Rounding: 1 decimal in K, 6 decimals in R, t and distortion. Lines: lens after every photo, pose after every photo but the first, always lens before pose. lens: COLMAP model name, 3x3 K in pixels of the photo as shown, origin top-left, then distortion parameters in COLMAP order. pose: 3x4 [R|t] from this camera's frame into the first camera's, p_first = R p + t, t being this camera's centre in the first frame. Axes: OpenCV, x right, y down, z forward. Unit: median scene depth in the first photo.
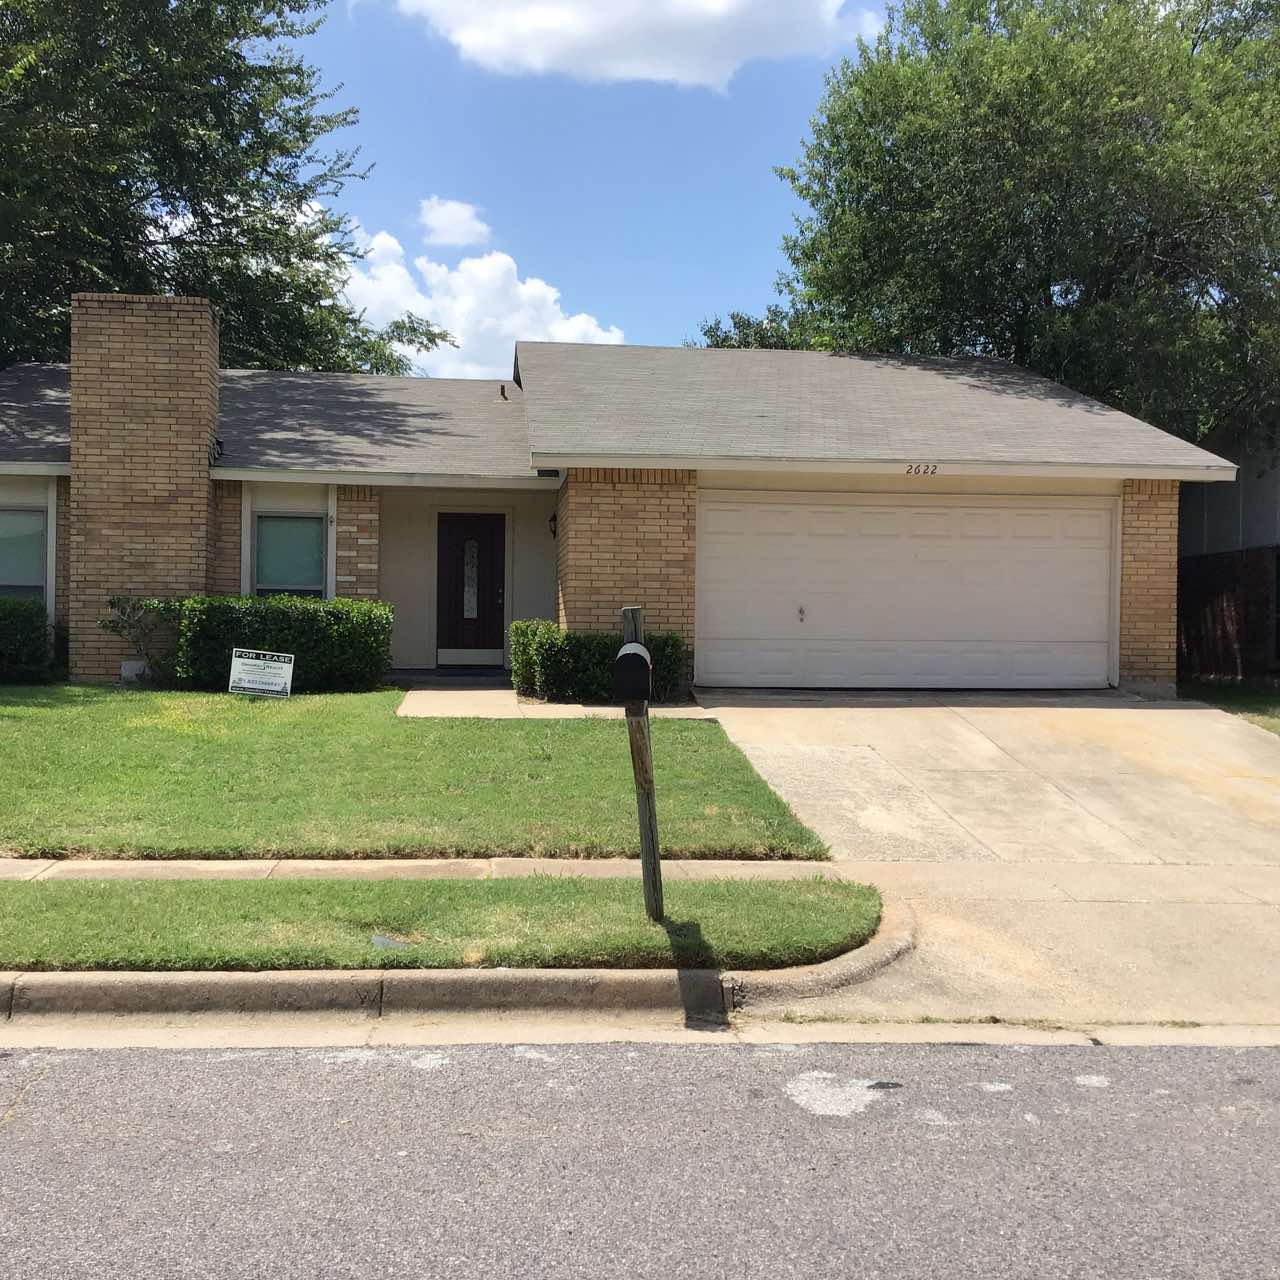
lens RADIAL K [[1490.5, 0, 640.0], [0, 1490.5, 640.0], [0, 0, 1]] dist [0.114750, -0.259661]
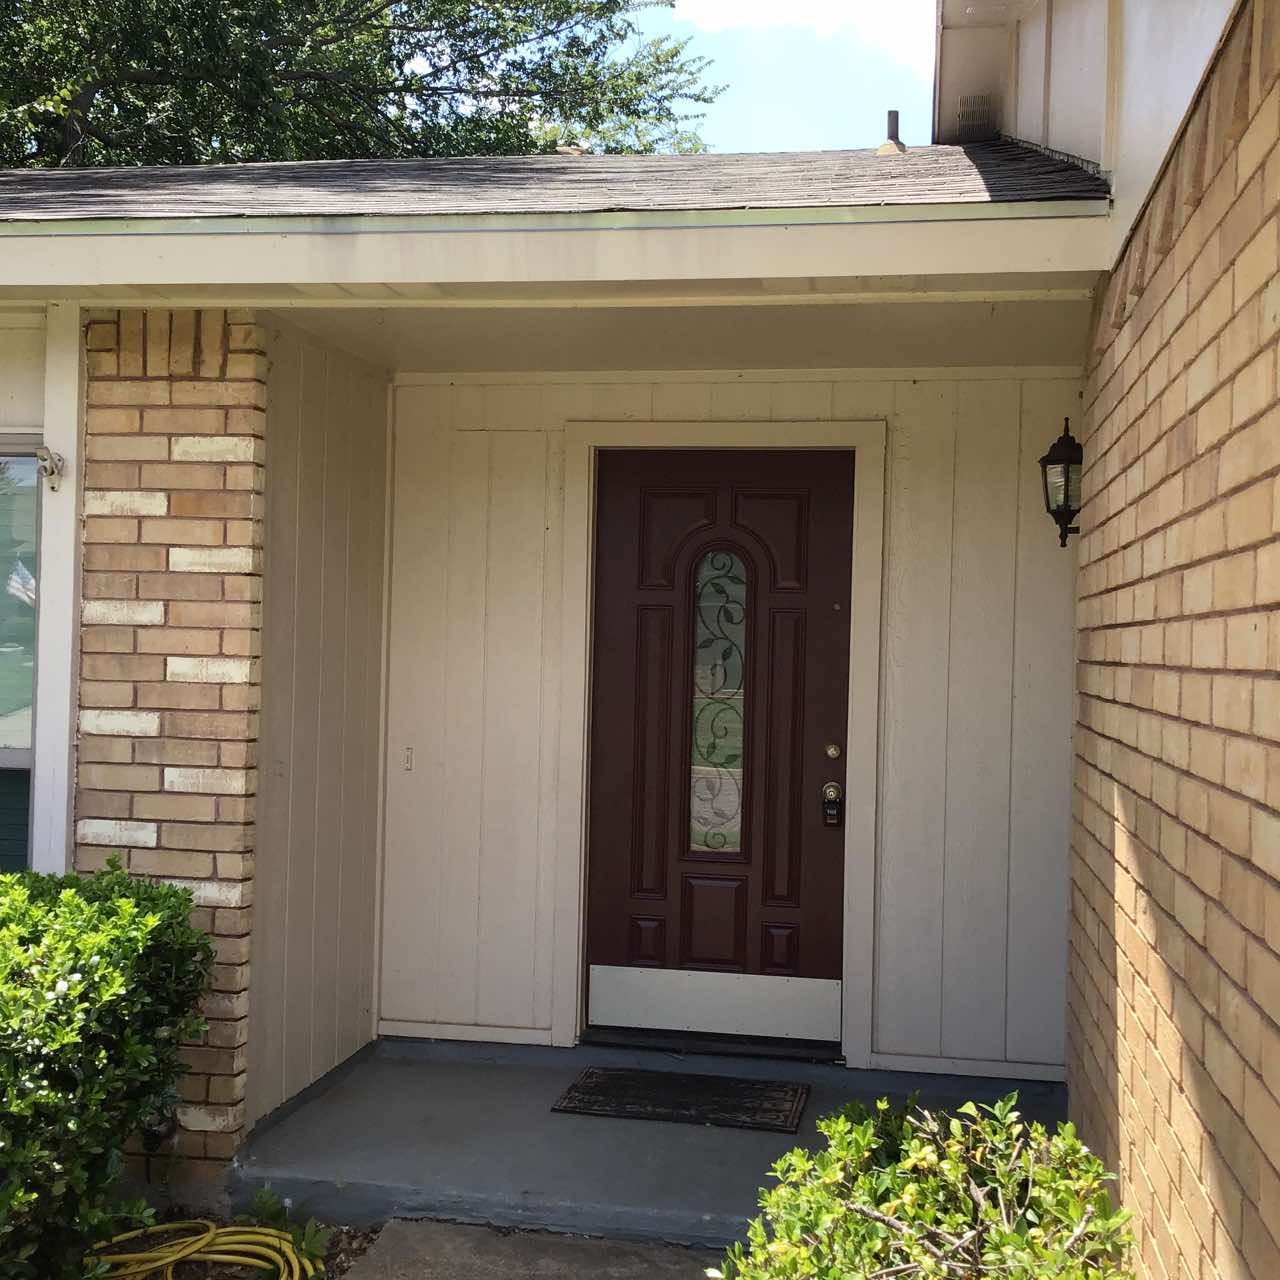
lens RADIAL K [[1490.5, 0, 640.0], [0, 1490.5, 640.0], [0, 0, 1]] dist [0.114750, -0.259661]
pose [[0.956104, 0.014794, -0.292655, -0.053979], [-0.017630, 0.999820, -0.007057, -0.053304], [0.292497, 0.011906, 0.956192, 0.803006]]
